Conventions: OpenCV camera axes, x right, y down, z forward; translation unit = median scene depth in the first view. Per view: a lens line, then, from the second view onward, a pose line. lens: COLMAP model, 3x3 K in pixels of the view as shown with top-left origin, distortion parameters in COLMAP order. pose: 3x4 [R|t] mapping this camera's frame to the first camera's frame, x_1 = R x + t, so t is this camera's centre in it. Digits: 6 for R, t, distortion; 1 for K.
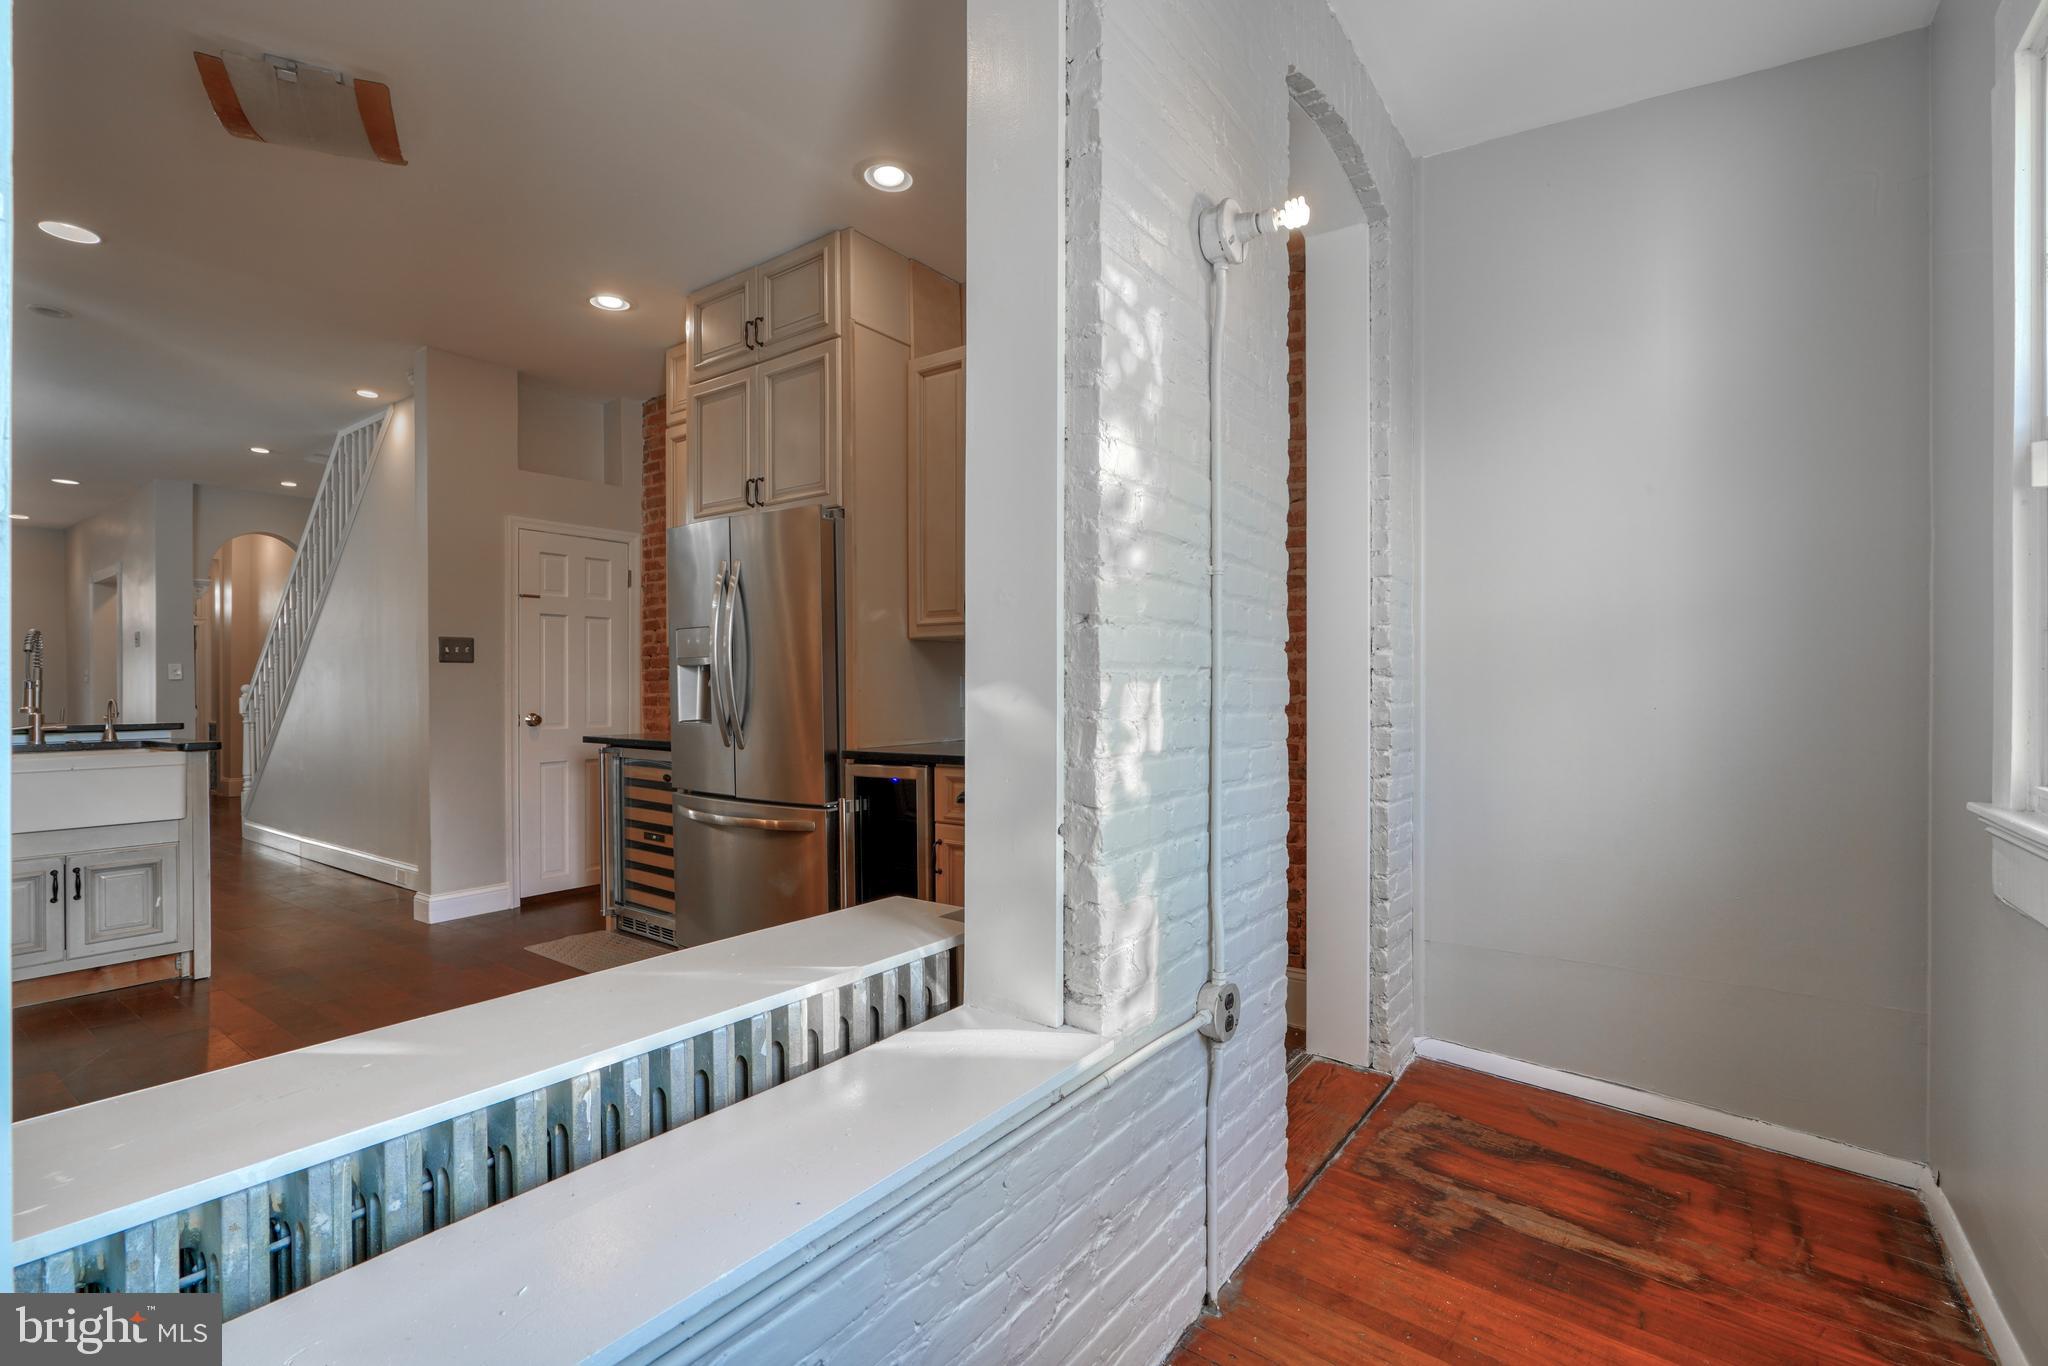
lens RADIAL K [[926.6, 0, 1027.8], [0, 926.6, 677.2], [0, 0, 1]] dist [-0.011989, 0.005828]
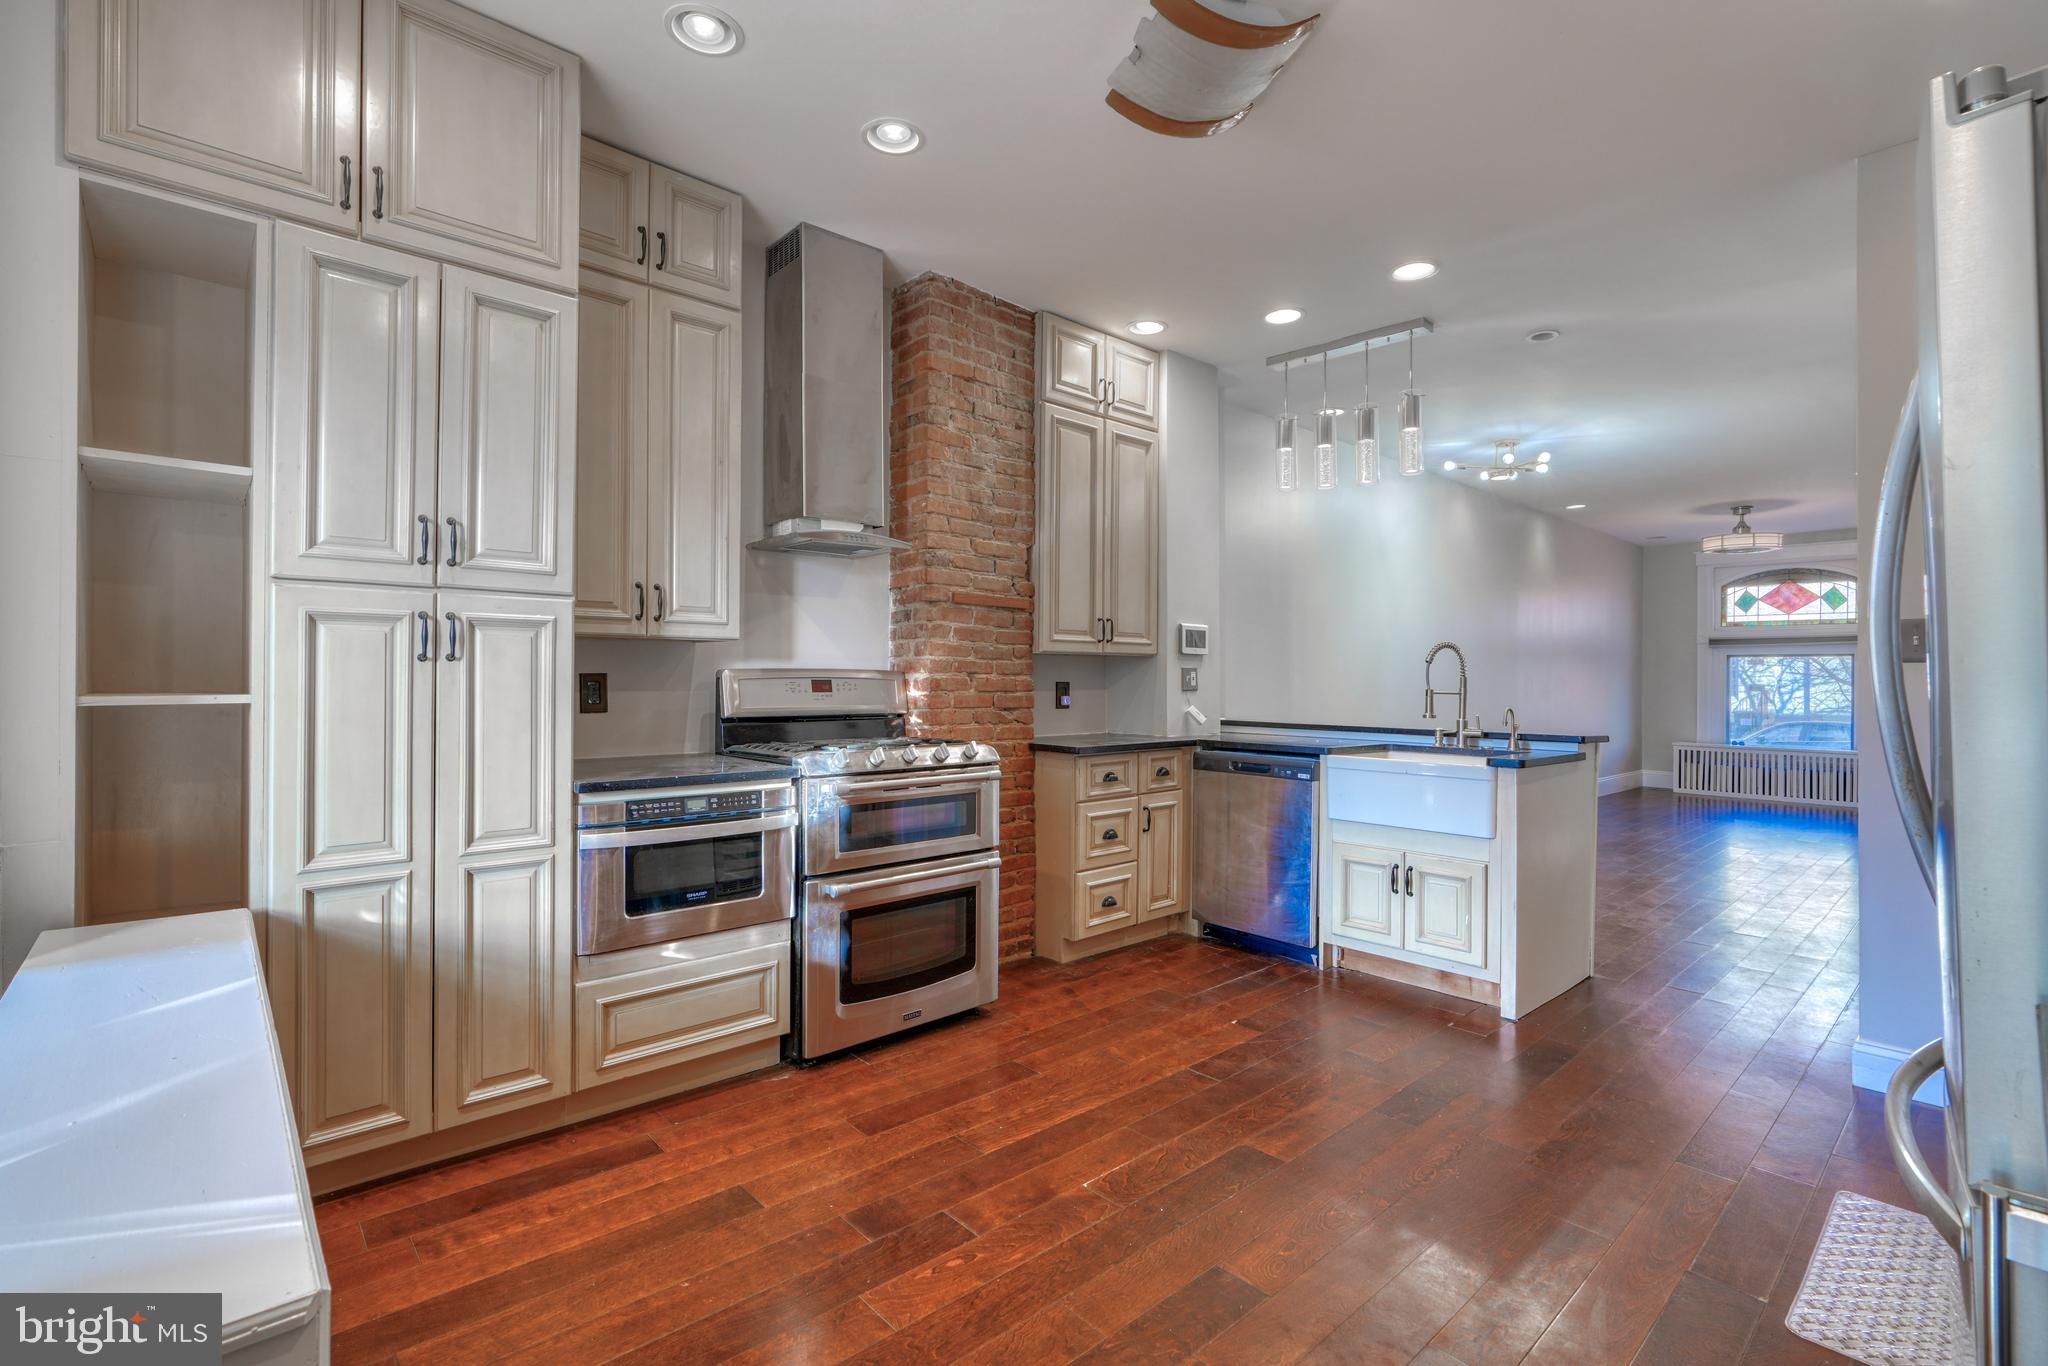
lens RADIAL K [[924.0, 0, 1024.3], [0, 924.0, 671.9], [0, 0, 1]] dist [-0.014037, 0.006846]
pose [[-0.205383, -0.009895, -0.978632, 0.083612], [0.001372, 0.999945, -0.010398, -0.004859], [0.978681, -0.003478, -0.205358, 0.626453]]
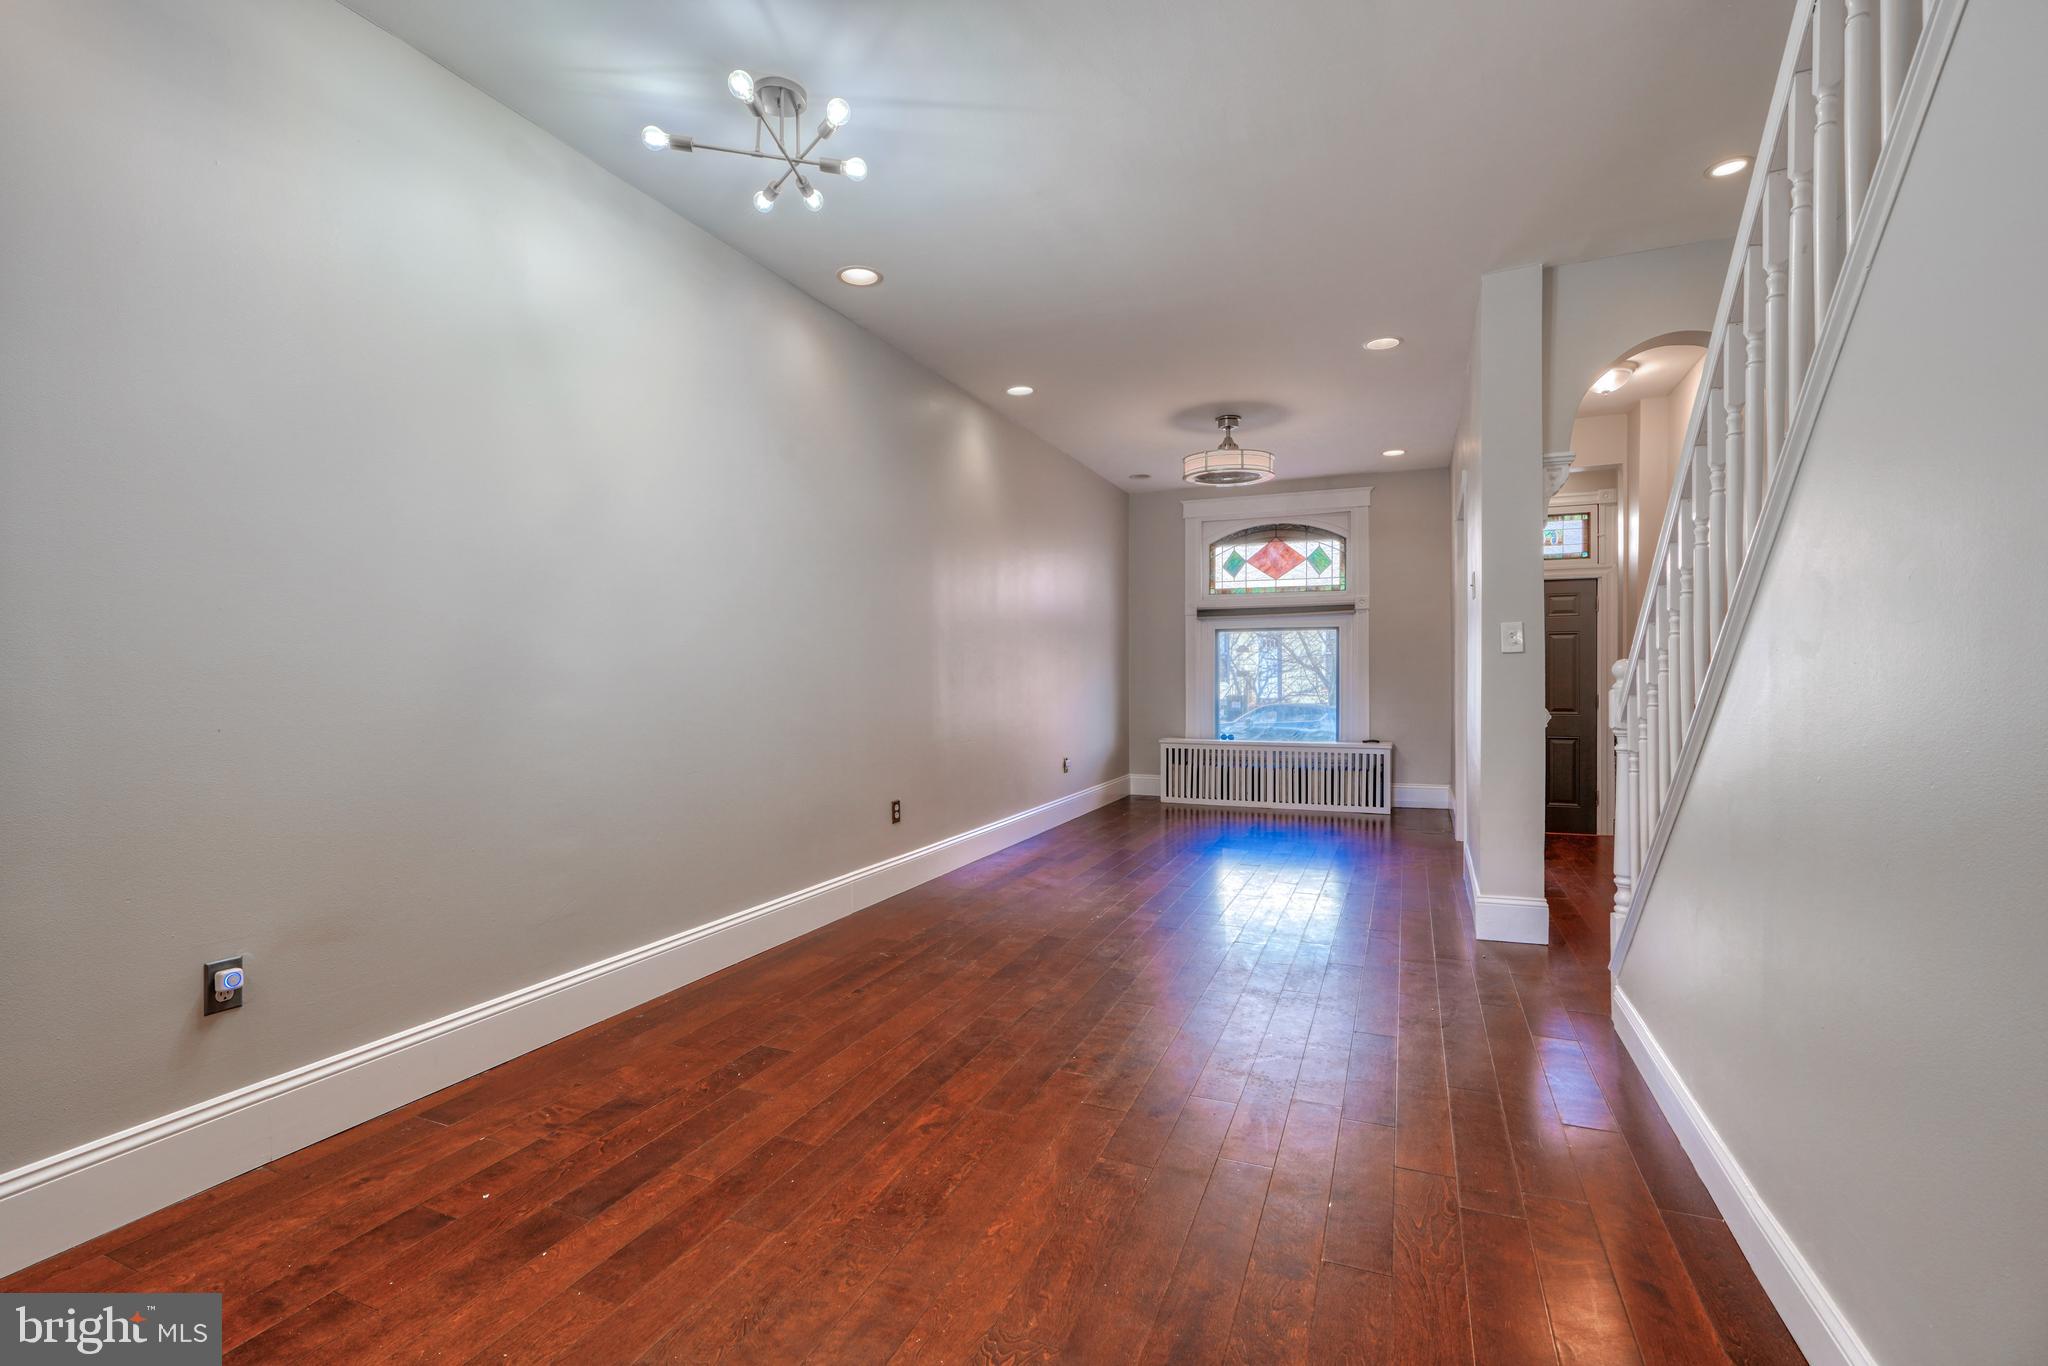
lens RADIAL K [[926.6, 0, 1027.8], [0, 926.6, 677.2], [0, 0, 1]] dist [-0.011989, 0.005828]
pose [[0.237199, -0.000268, -0.971461, -0.864246], [0.014564, 0.999889, 0.003280, 0.018646], [0.971352, -0.014926, 0.237177, 1.094422]]
